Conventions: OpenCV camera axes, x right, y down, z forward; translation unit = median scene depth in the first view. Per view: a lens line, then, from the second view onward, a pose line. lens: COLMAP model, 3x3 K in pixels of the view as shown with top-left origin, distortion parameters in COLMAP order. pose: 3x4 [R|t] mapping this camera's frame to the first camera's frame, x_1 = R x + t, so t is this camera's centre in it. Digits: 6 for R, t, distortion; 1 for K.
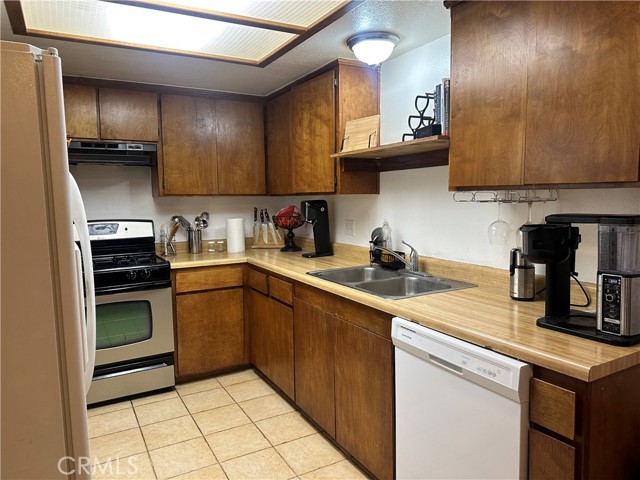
lens RADIAL K [[447.6, 0, 319.8], [0, 447.6, 237.7], [0, 0, 1]] dist [0.035581, -0.031273]
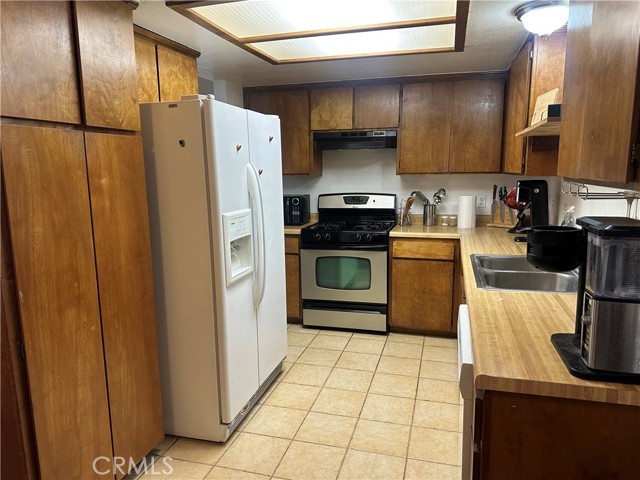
lens RADIAL K [[447.6, 0, 315.8], [0, 447.6, 241.9], [0, 0, 1]] dist [0.035581, -0.031273]
pose [[0.693578, 0.118988, -0.710486, 0.364405], [-0.061708, 0.992453, 0.105970, -0.029036], [0.717733, -0.029656, 0.695686, 0.025125]]
